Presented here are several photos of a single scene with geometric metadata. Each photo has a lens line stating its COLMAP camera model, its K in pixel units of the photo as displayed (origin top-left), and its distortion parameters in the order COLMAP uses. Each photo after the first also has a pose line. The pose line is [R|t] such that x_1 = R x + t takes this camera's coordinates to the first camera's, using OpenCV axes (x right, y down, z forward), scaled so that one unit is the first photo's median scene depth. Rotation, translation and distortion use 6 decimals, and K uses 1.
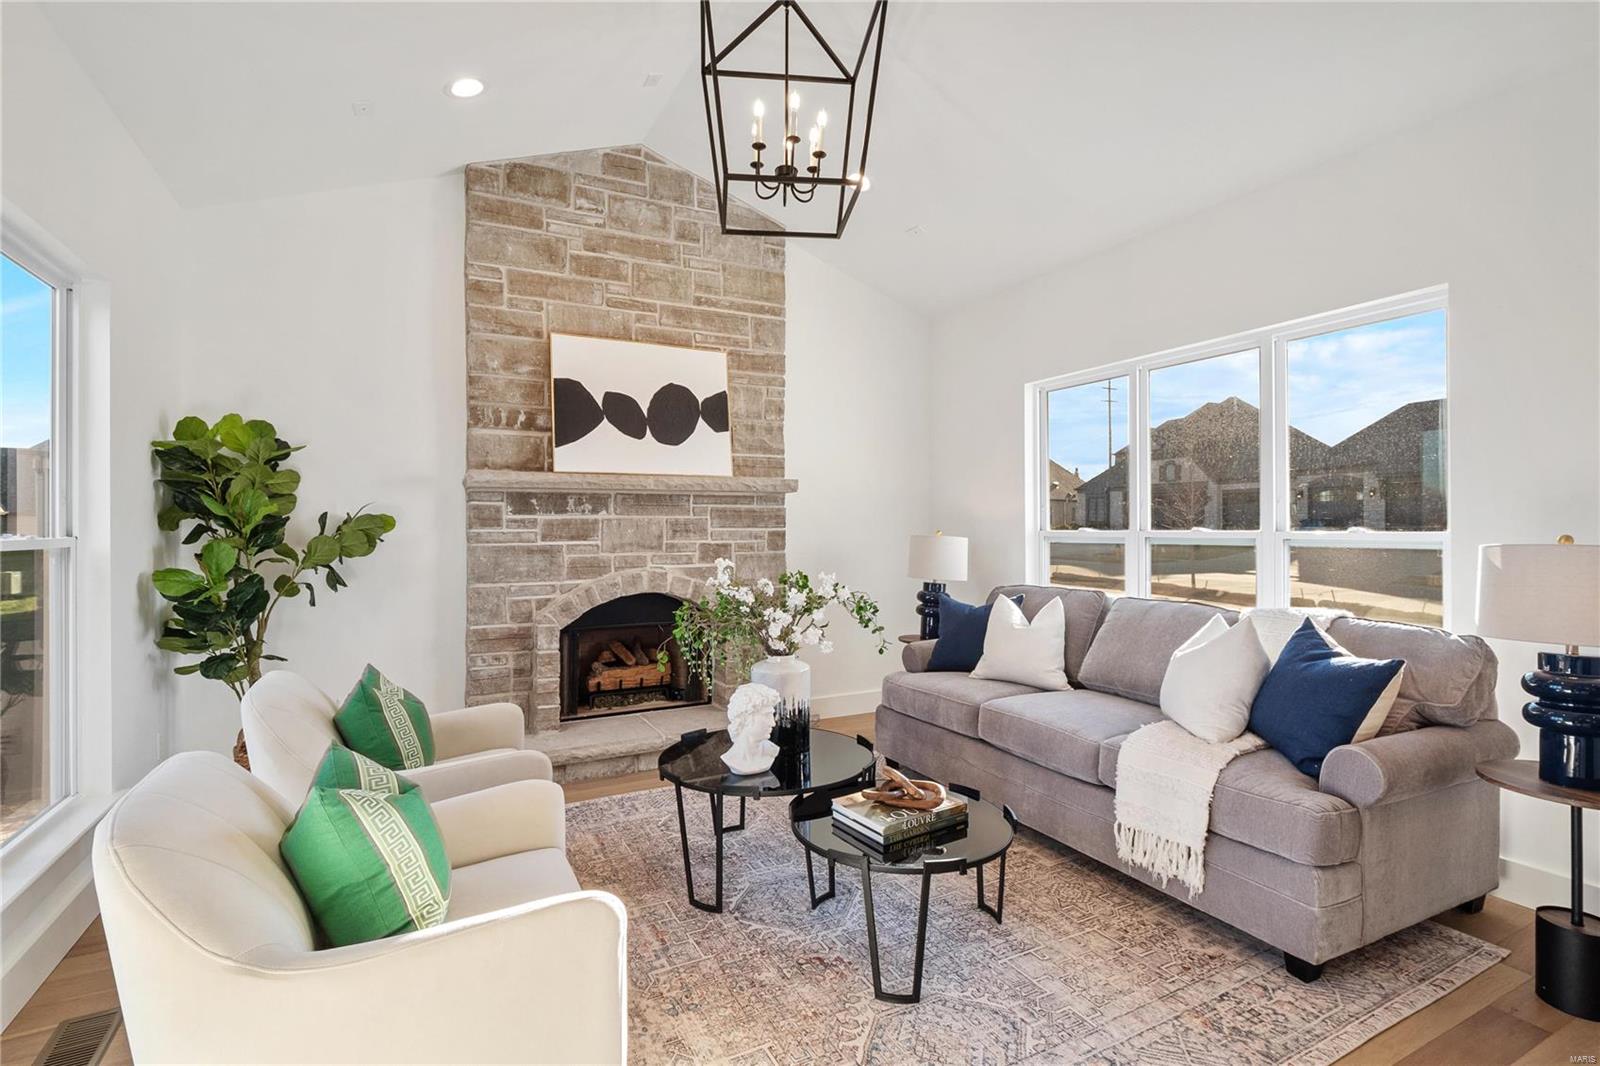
lens RADIAL K [[755.3, 0, 797.0], [0, 755.3, 527.4], [0, 0, 1]] dist [-0.004768, -0.000470]
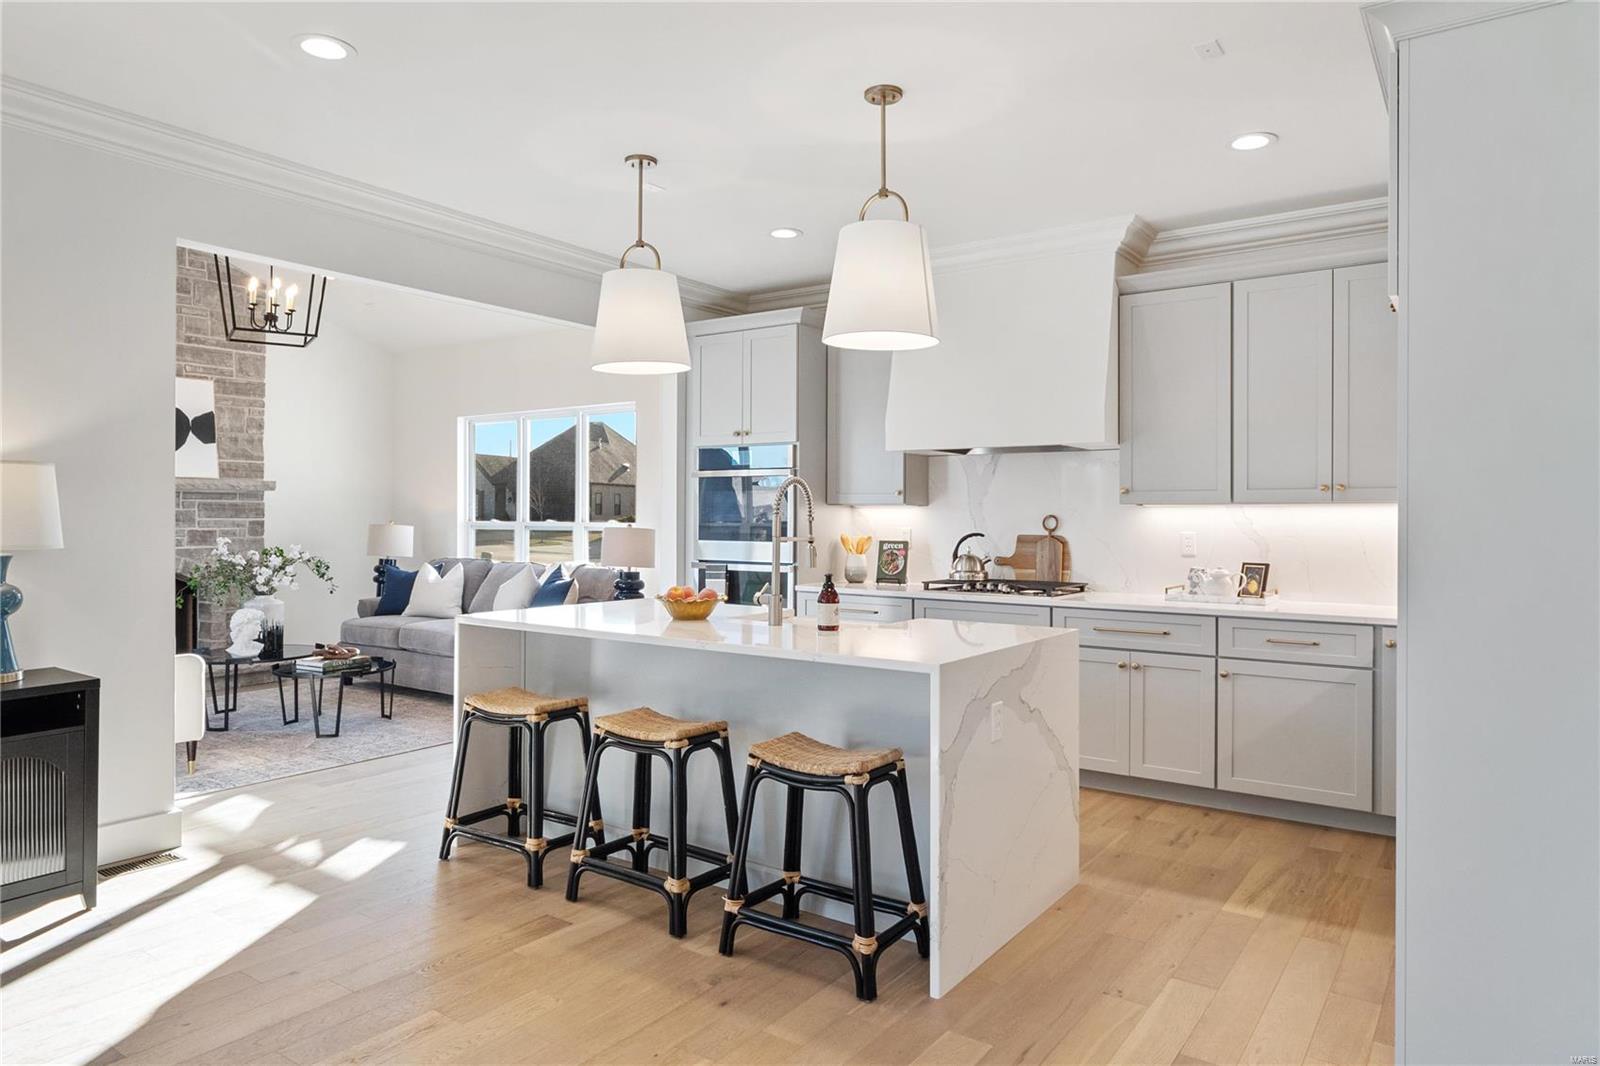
lens RADIAL K [[1001.9, 0, 798.7], [0, 1001.9, 518.4], [0, 0, 1]] dist [-0.000995, 0.000779]
pose [[0.884161, 0.006237, 0.467141, -0.012838], [-0.006549, 0.999978, -0.000956, -0.005238], [-0.467137, -0.002214, 0.884182, -1.540028]]
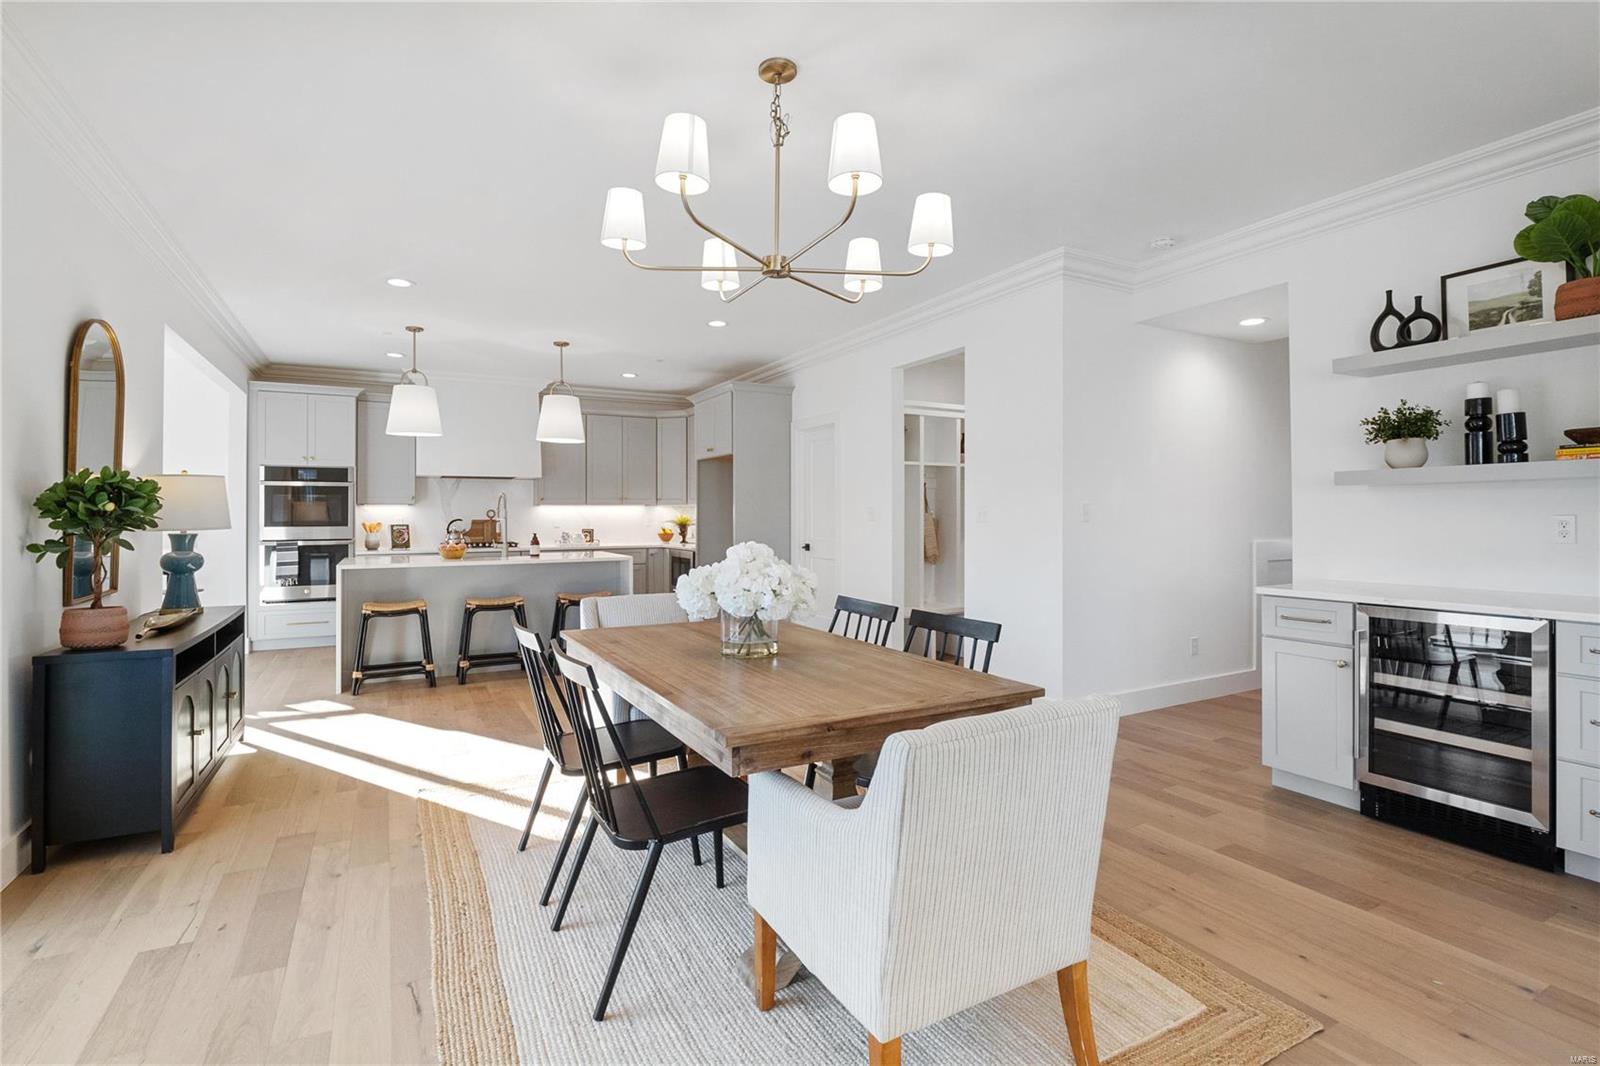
lens RADIAL K [[755.3, 0, 796.0], [0, 755.3, 511.8], [0, 0, 1]] dist [-0.004768, -0.000470]
pose [[-0.019563, 0.005264, 0.999795, -1.664865], [0.005186, 0.999973, -0.005164, 0.013346], [-0.999795, 0.005084, -0.019590, -1.199054]]
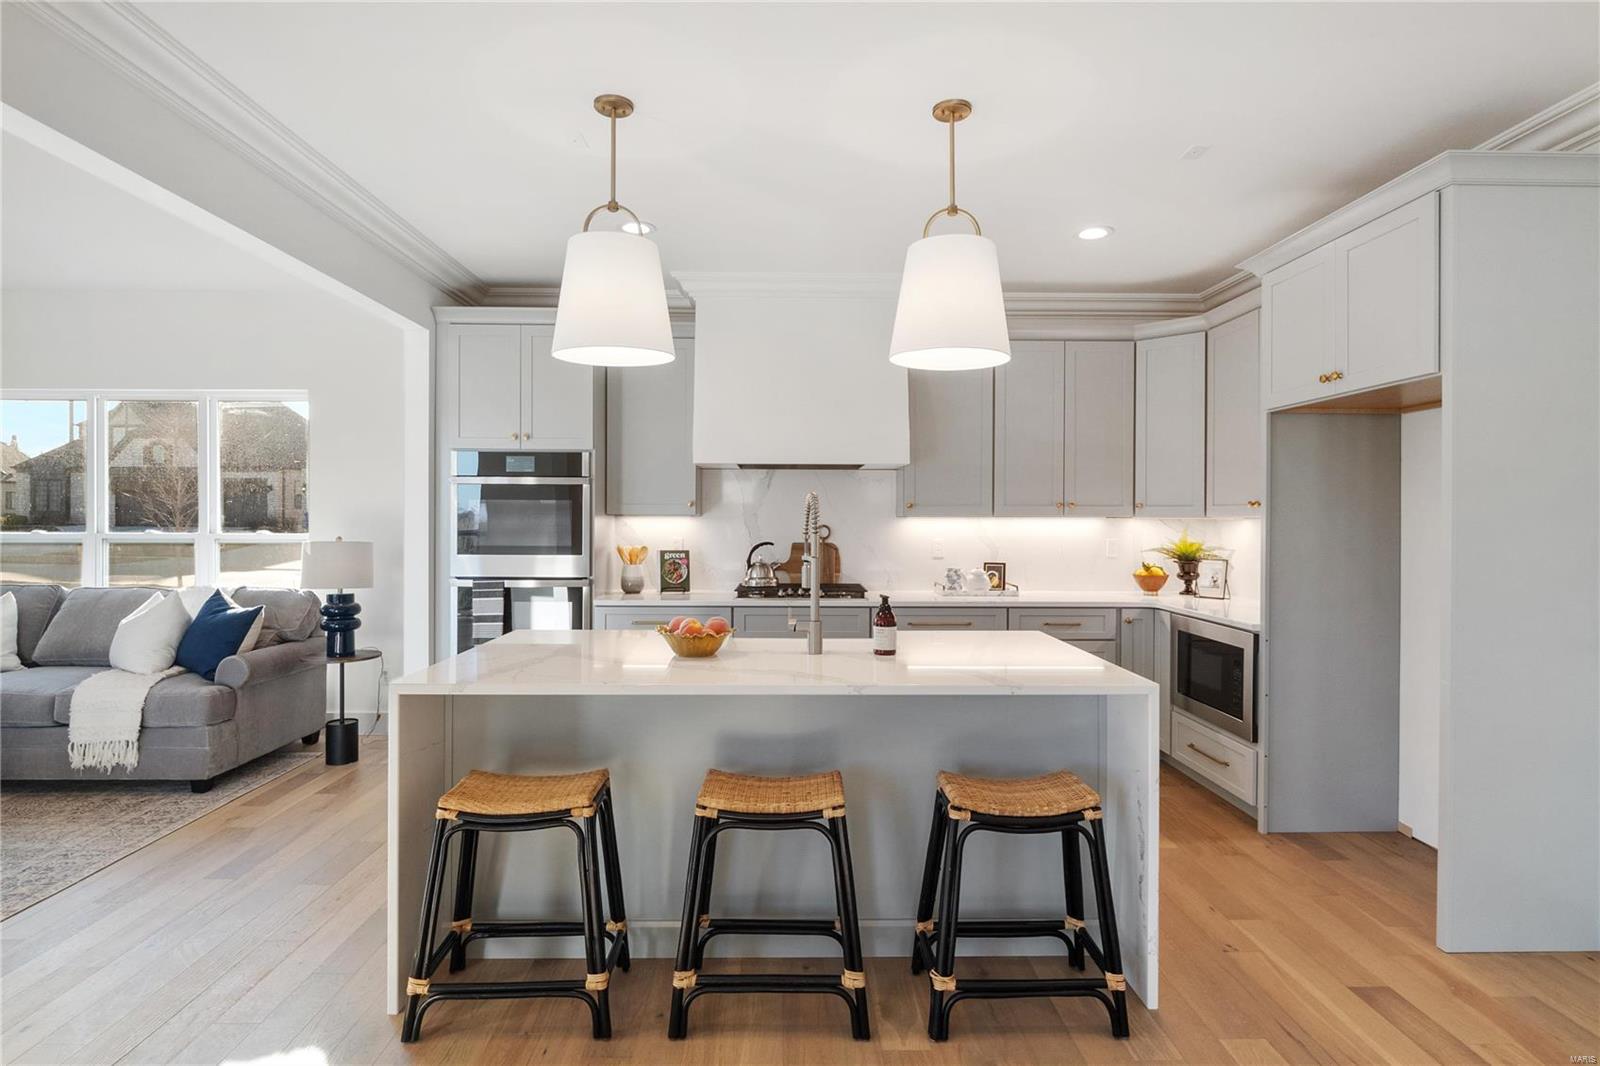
lens RADIAL K [[821.6, 0, 799.8], [0, 821.6, 524.0], [0, 0, 1]] dist [-0.002727, 0.000757]
pose [[0.436647, -0.003489, 0.899626, -0.319548], [-0.003189, 0.999980, 0.005426, -0.028137], [-0.899627, -0.005238, 0.436627, -0.797626]]
